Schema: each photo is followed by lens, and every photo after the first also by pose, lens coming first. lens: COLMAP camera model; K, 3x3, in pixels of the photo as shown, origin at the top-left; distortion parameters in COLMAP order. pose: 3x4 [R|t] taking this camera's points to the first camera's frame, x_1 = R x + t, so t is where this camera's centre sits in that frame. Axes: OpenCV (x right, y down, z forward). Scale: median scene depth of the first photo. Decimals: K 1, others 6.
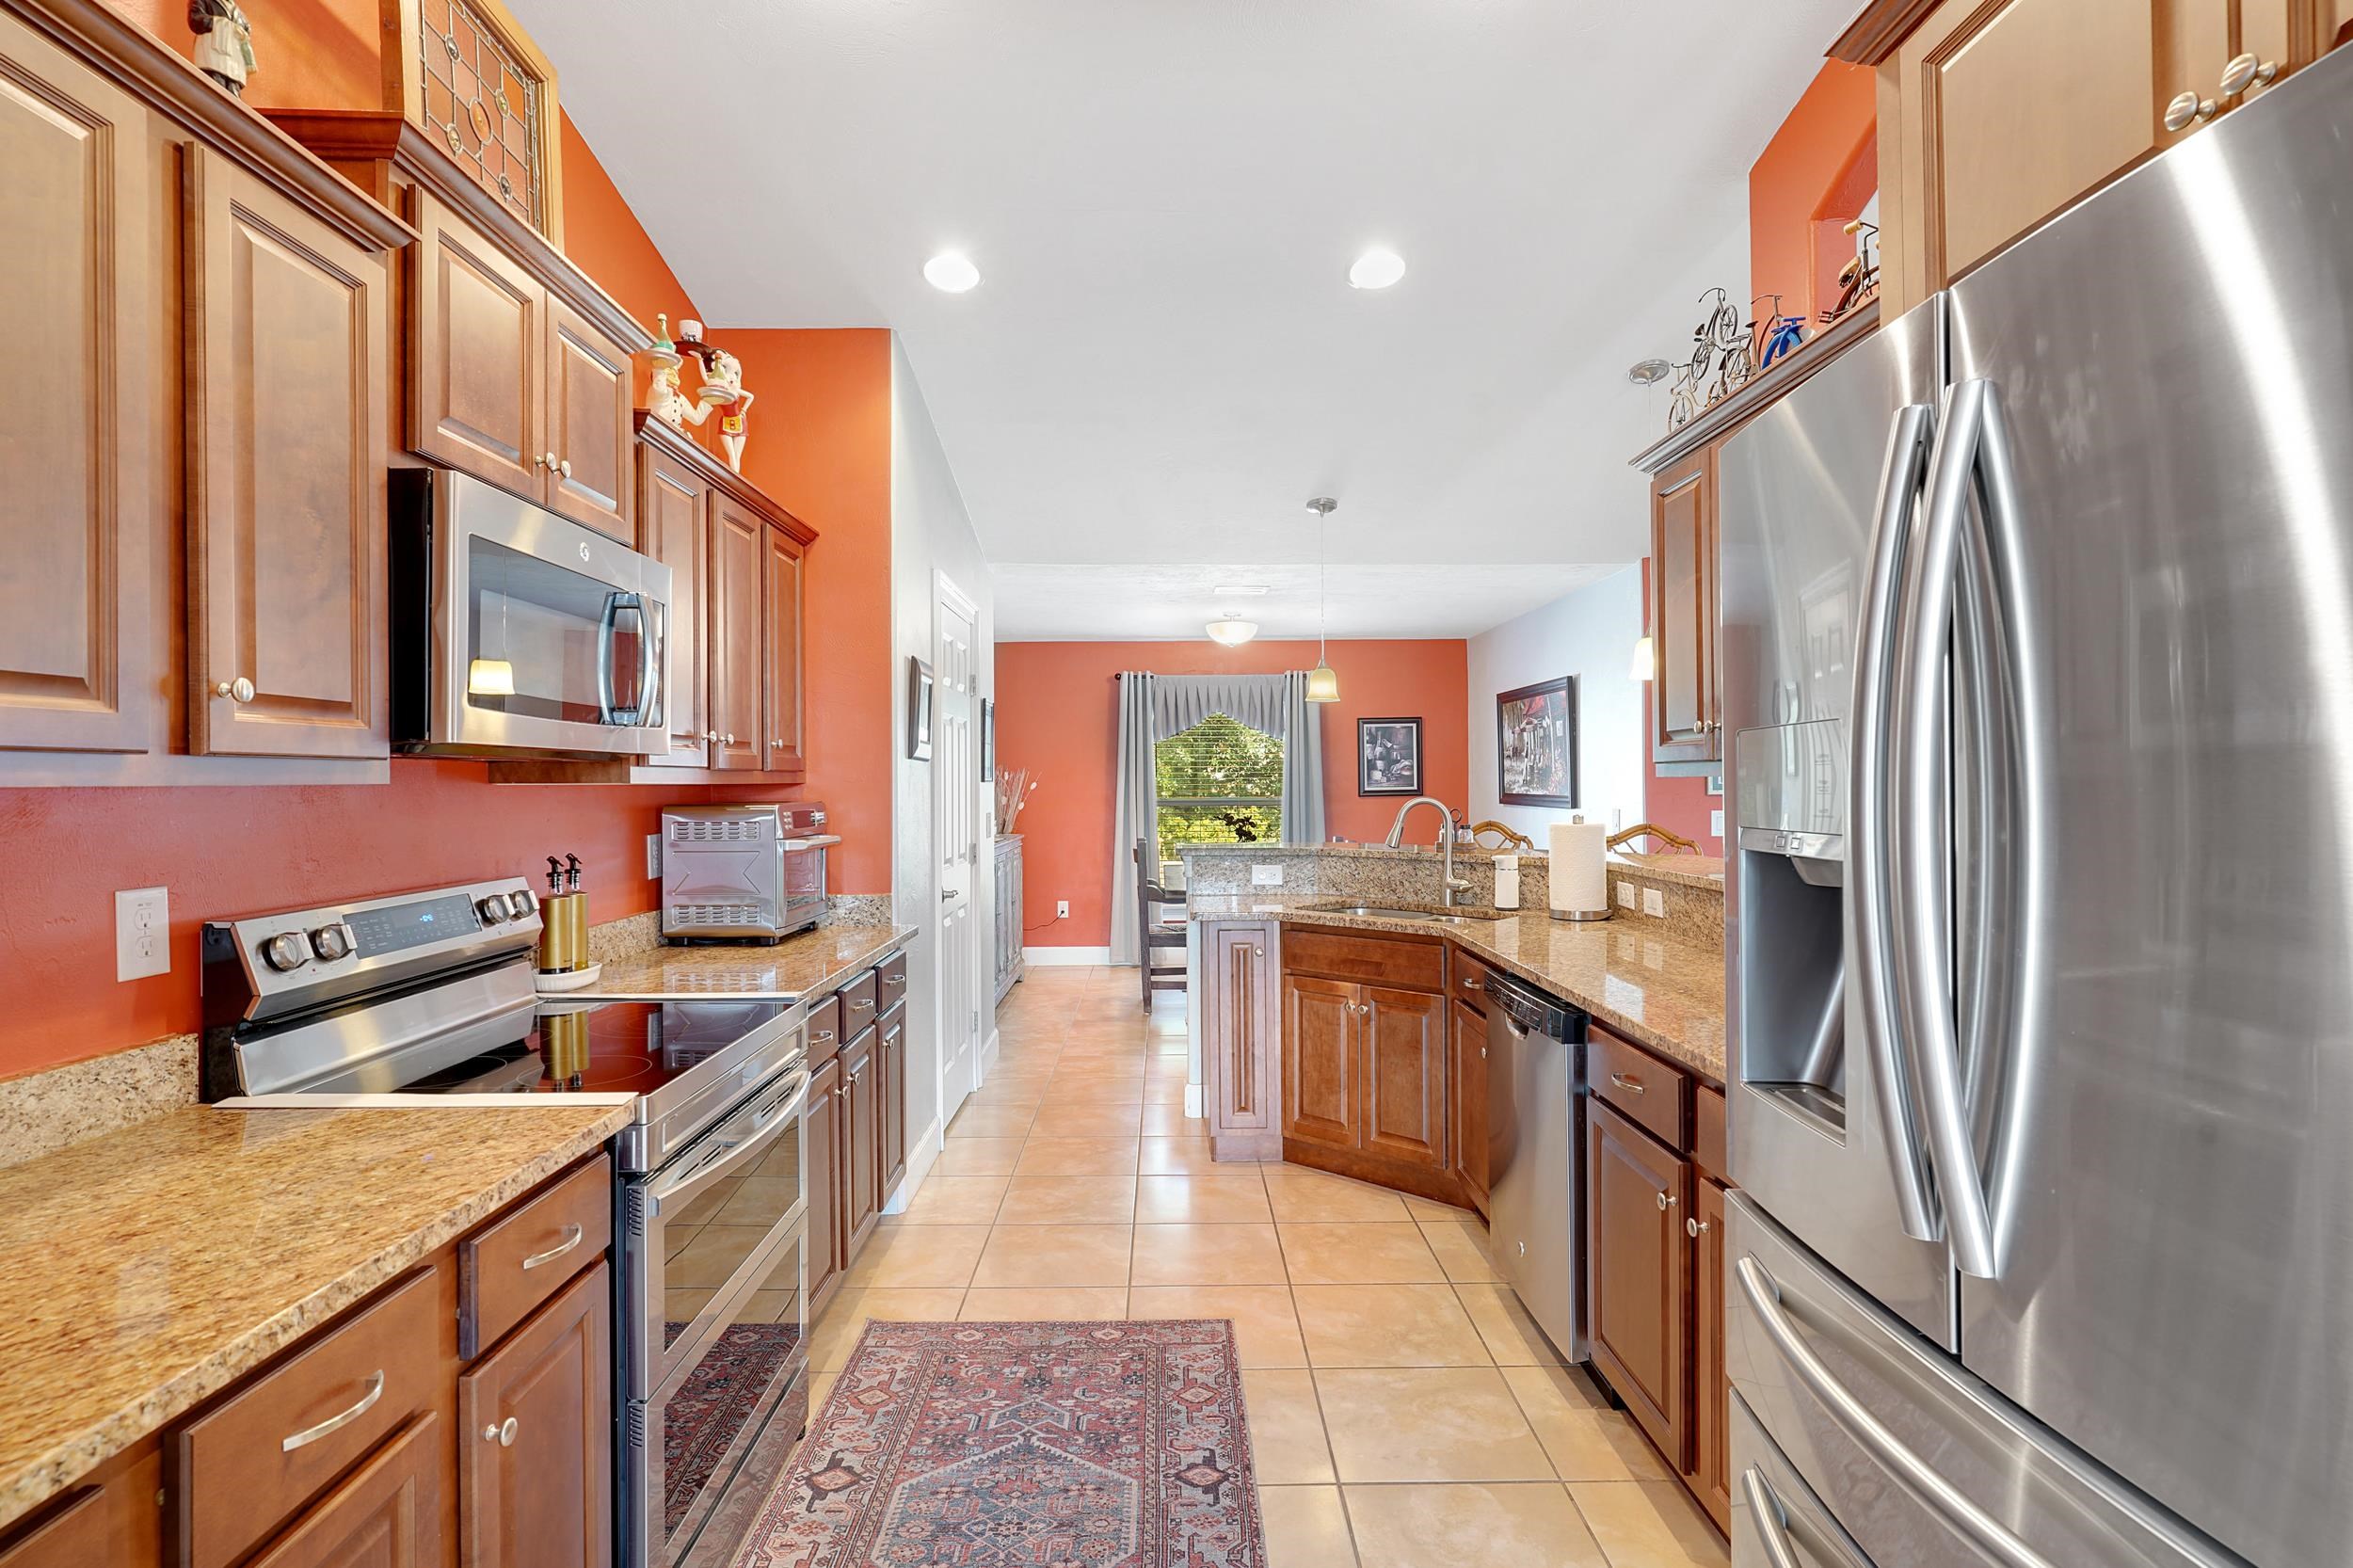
lens RADIAL K [[1132.7, 0, 1191.5], [0, 1132.7, 788.2], [0, 0, 1]] dist [-0.008725, 0.004138]
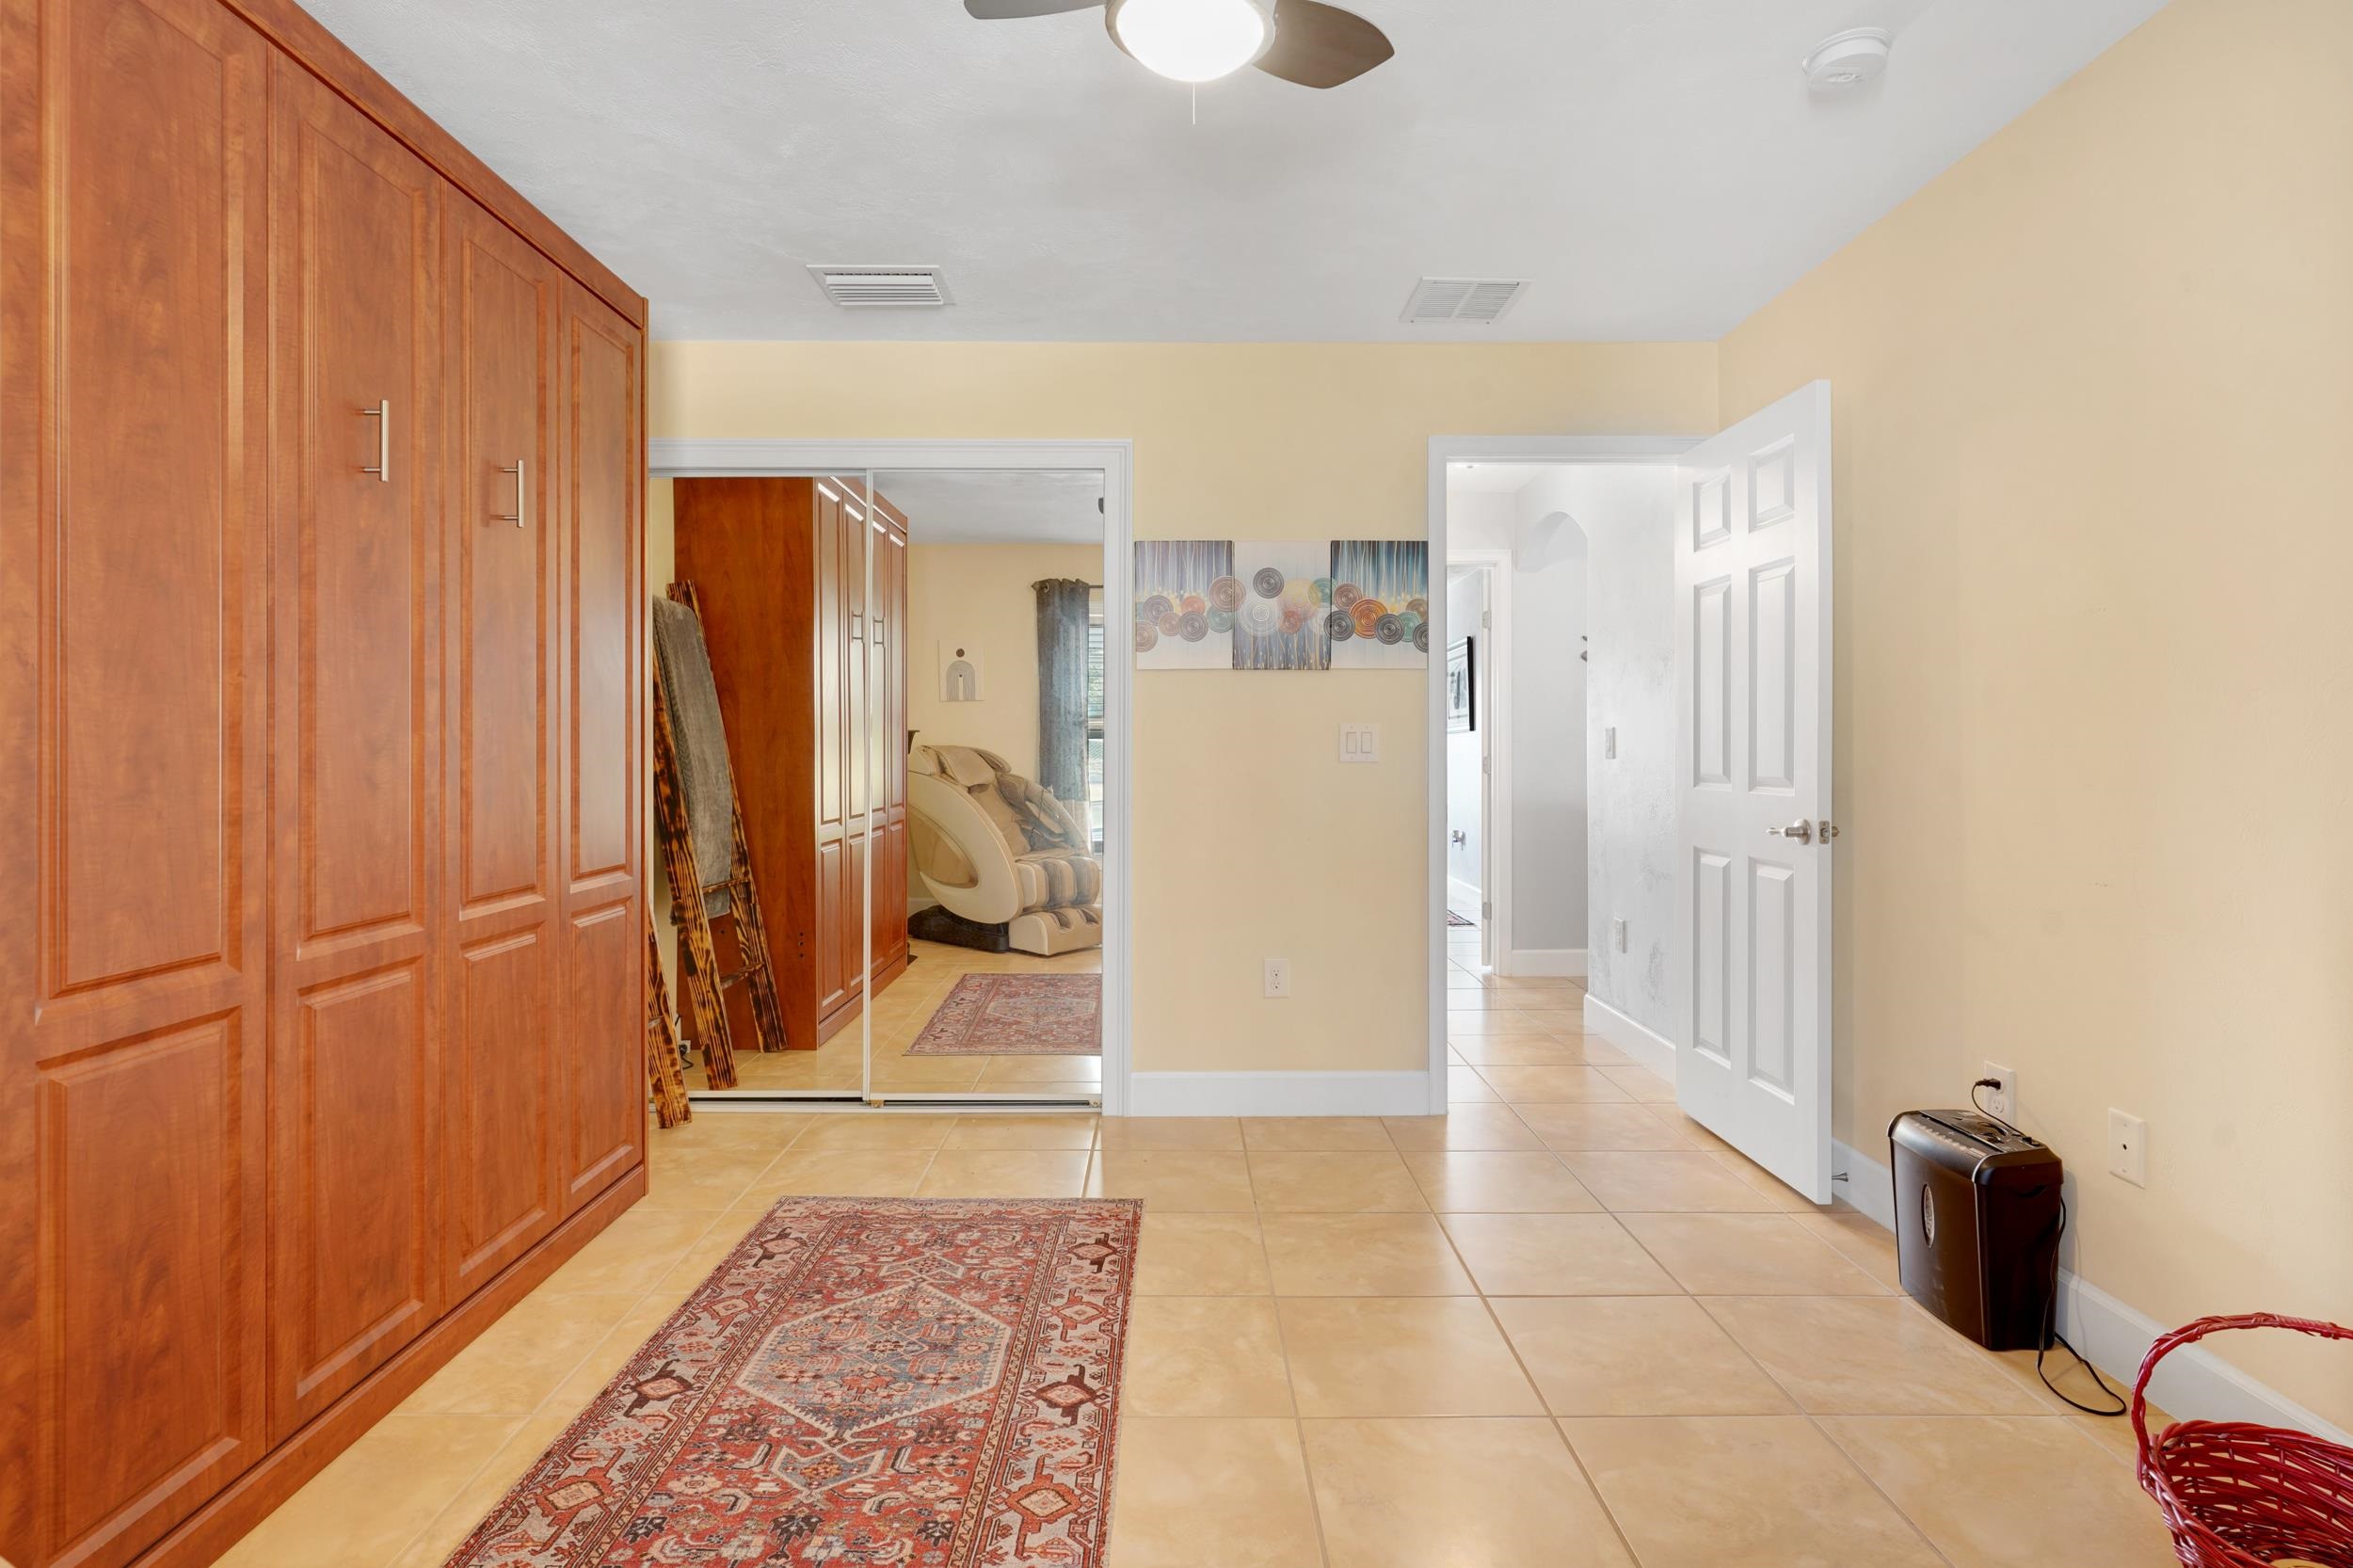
lens RADIAL K [[1132.7, 0, 1168.5], [0, 1132.7, 748.7], [0, 0, 1]] dist [-0.008725, 0.004138]
pose [[-0.999265, 0.004783, 0.038022, -0.234911], [0.004988, 0.999974, 0.005291, 0.050258], [-0.037996, 0.005477, -0.999263, 1.021595]]
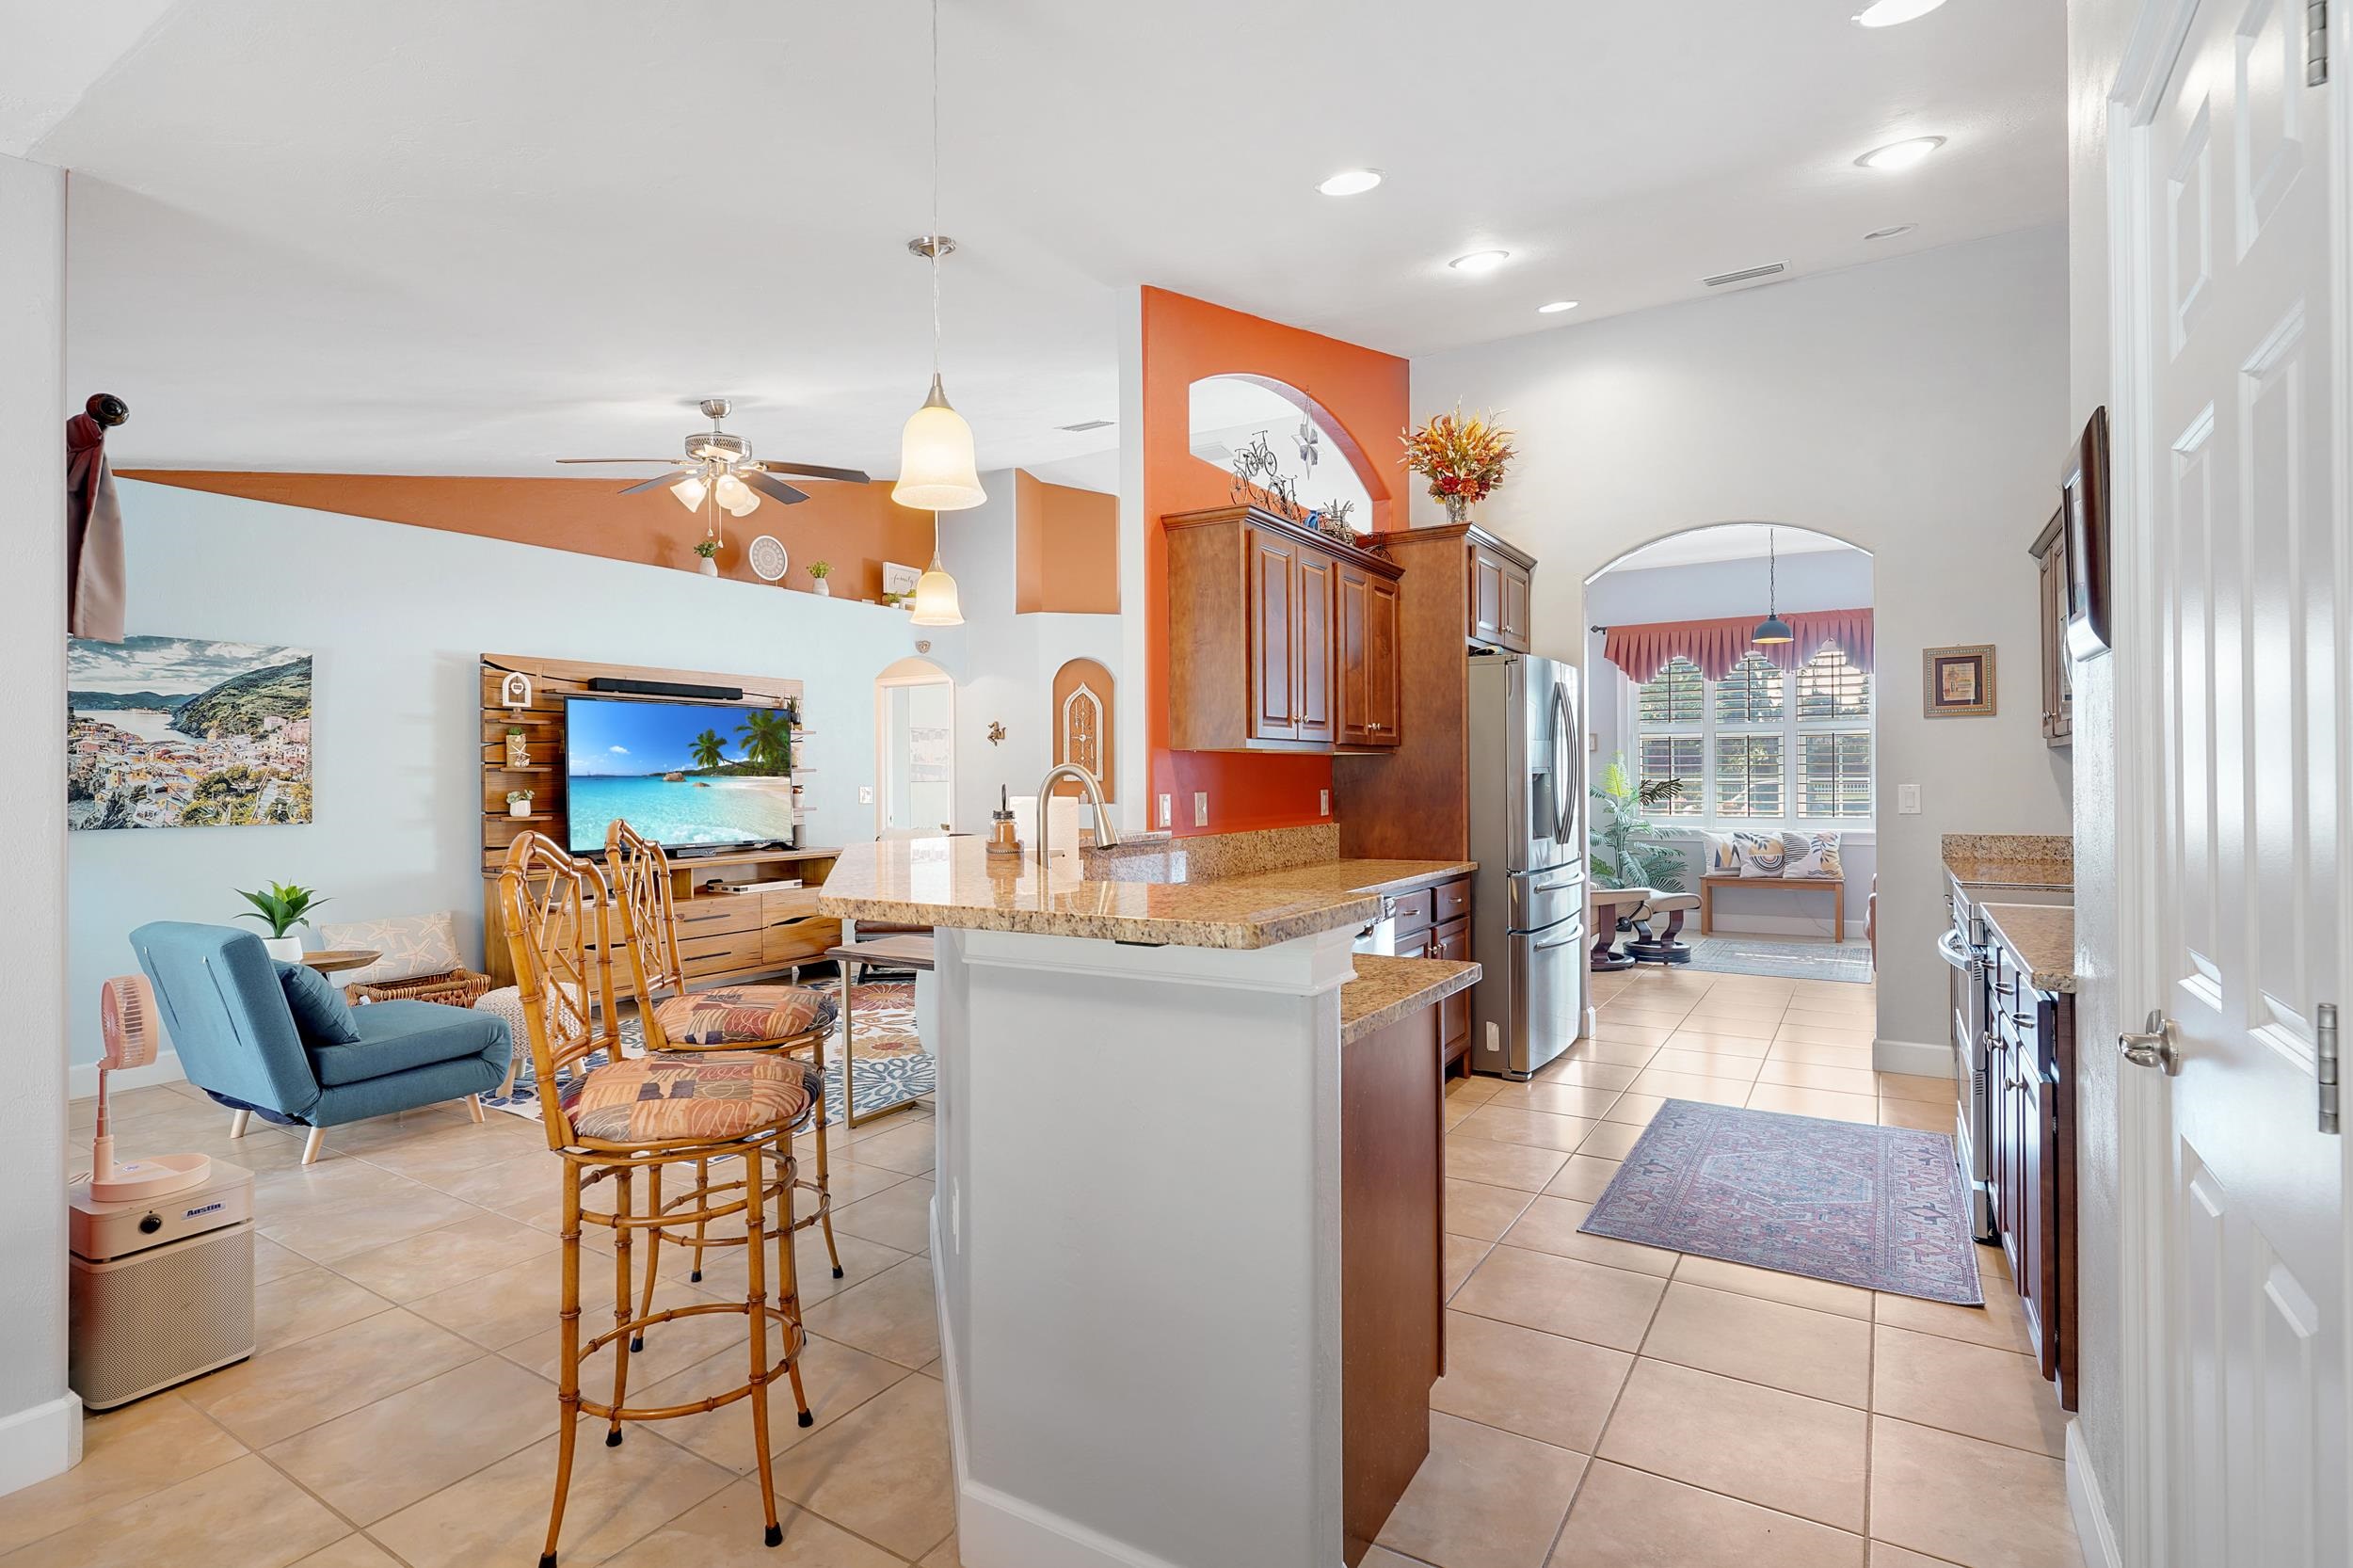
lens RADIAL K [[1132.7, 0, 1168.5], [0, 1132.7, 766.4], [0, 0, 1]] dist [-0.008725, 0.004138]
pose [[-0.833774, 0.019513, 0.551762, -0.171737], [0.017270, 0.999808, -0.009262, 0.015454], [-0.551836, 0.001807, -0.833950, 1.491517]]
